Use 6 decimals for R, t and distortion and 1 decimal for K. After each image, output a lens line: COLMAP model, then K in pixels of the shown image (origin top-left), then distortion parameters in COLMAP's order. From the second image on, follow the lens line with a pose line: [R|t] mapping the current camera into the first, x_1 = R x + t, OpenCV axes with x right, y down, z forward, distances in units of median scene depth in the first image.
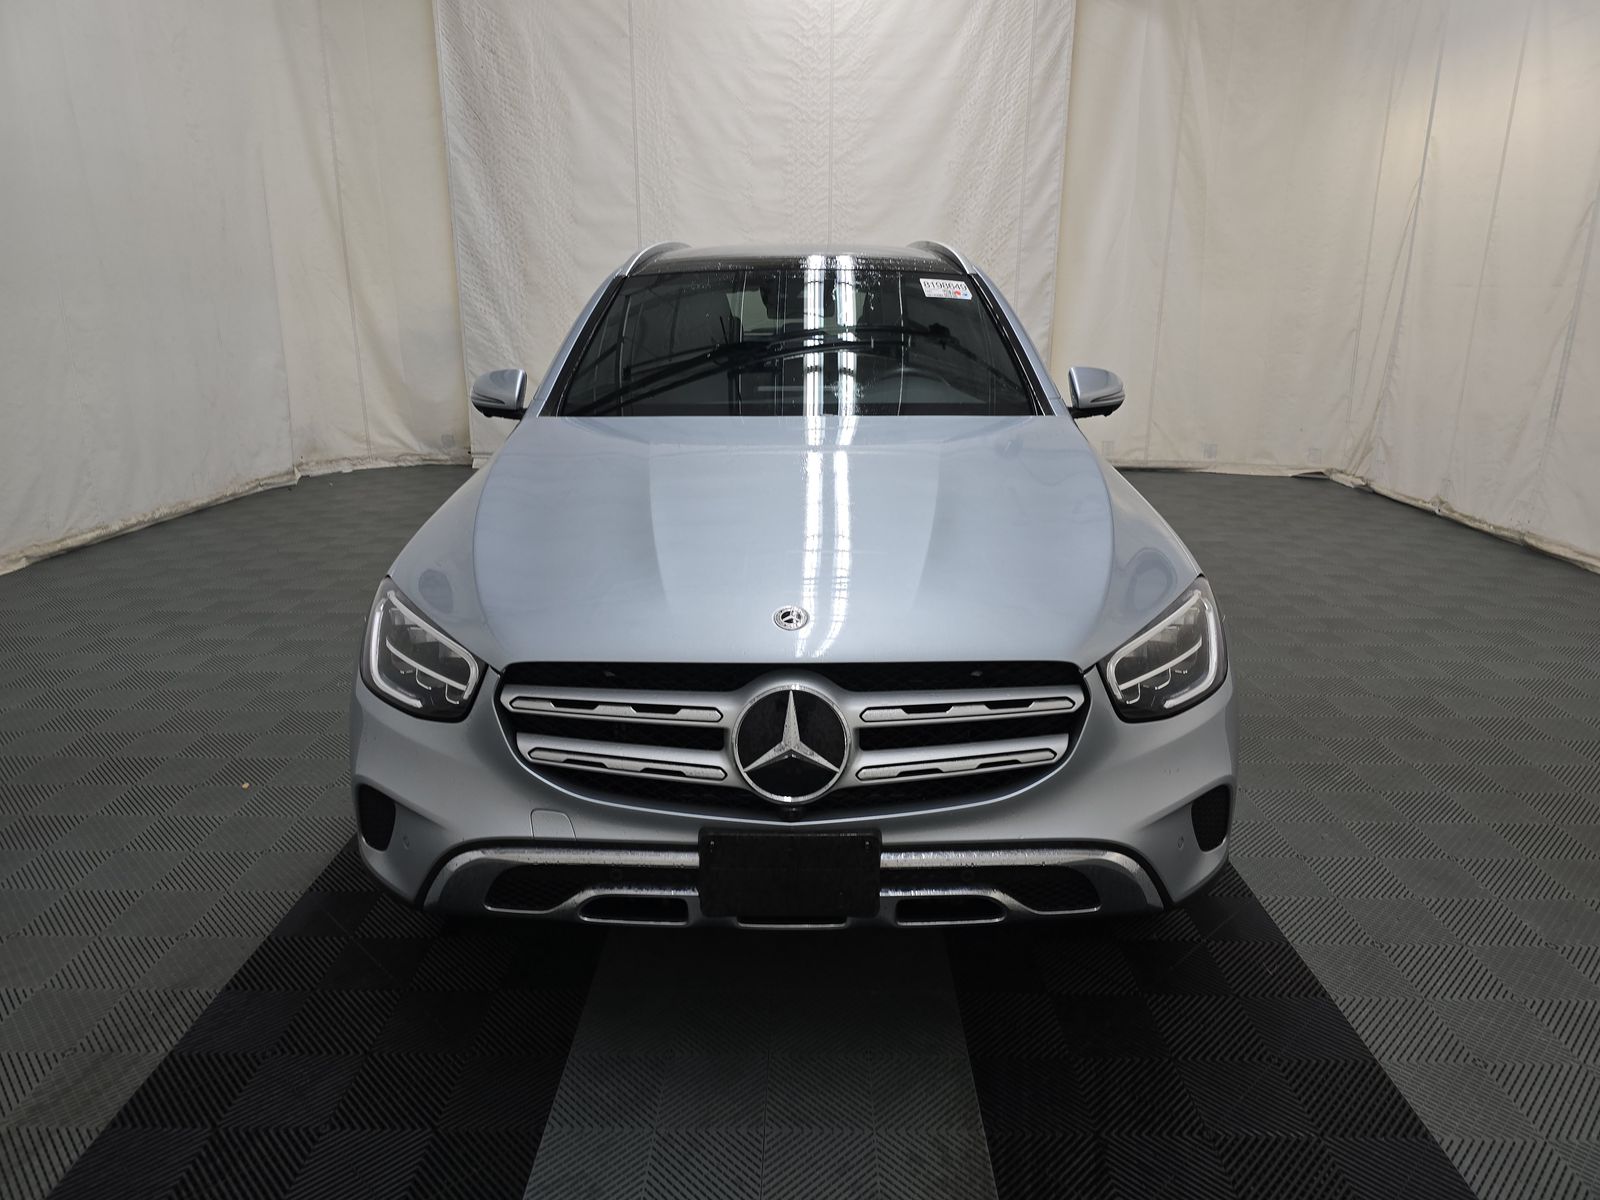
lens RADIAL K [[1073.3, 0, 800.0], [0, 1073.3, 616.2], [0, 0, 1]] dist [0.032096, -0.030286]
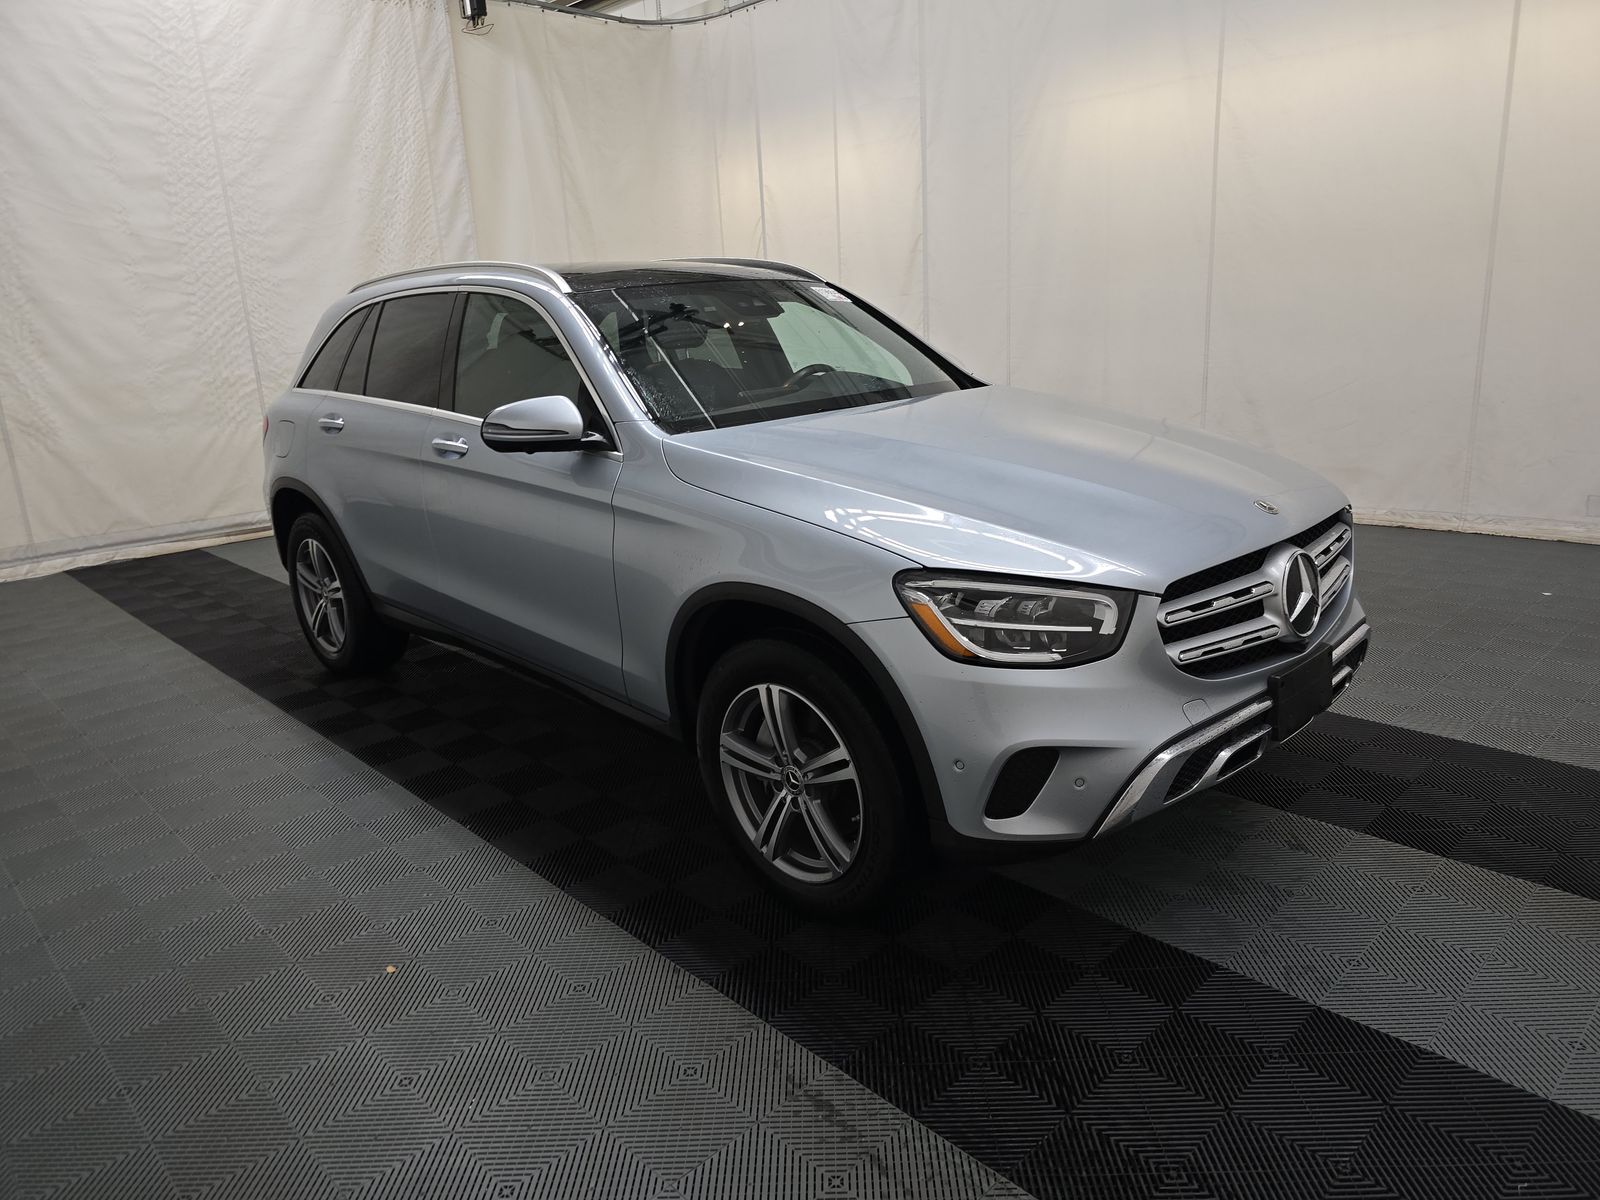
lens RADIAL K [[1073.3, 0, 800.0], [0, 1073.3, 615.6], [0, 0, 1]] dist [0.032096, -0.030286]
pose [[0.706183, -0.228182, 0.670252, -0.312177], [0.252814, 0.965505, 0.062332, -0.022687], [-0.661355, 0.125432, 0.739511, 0.093545]]
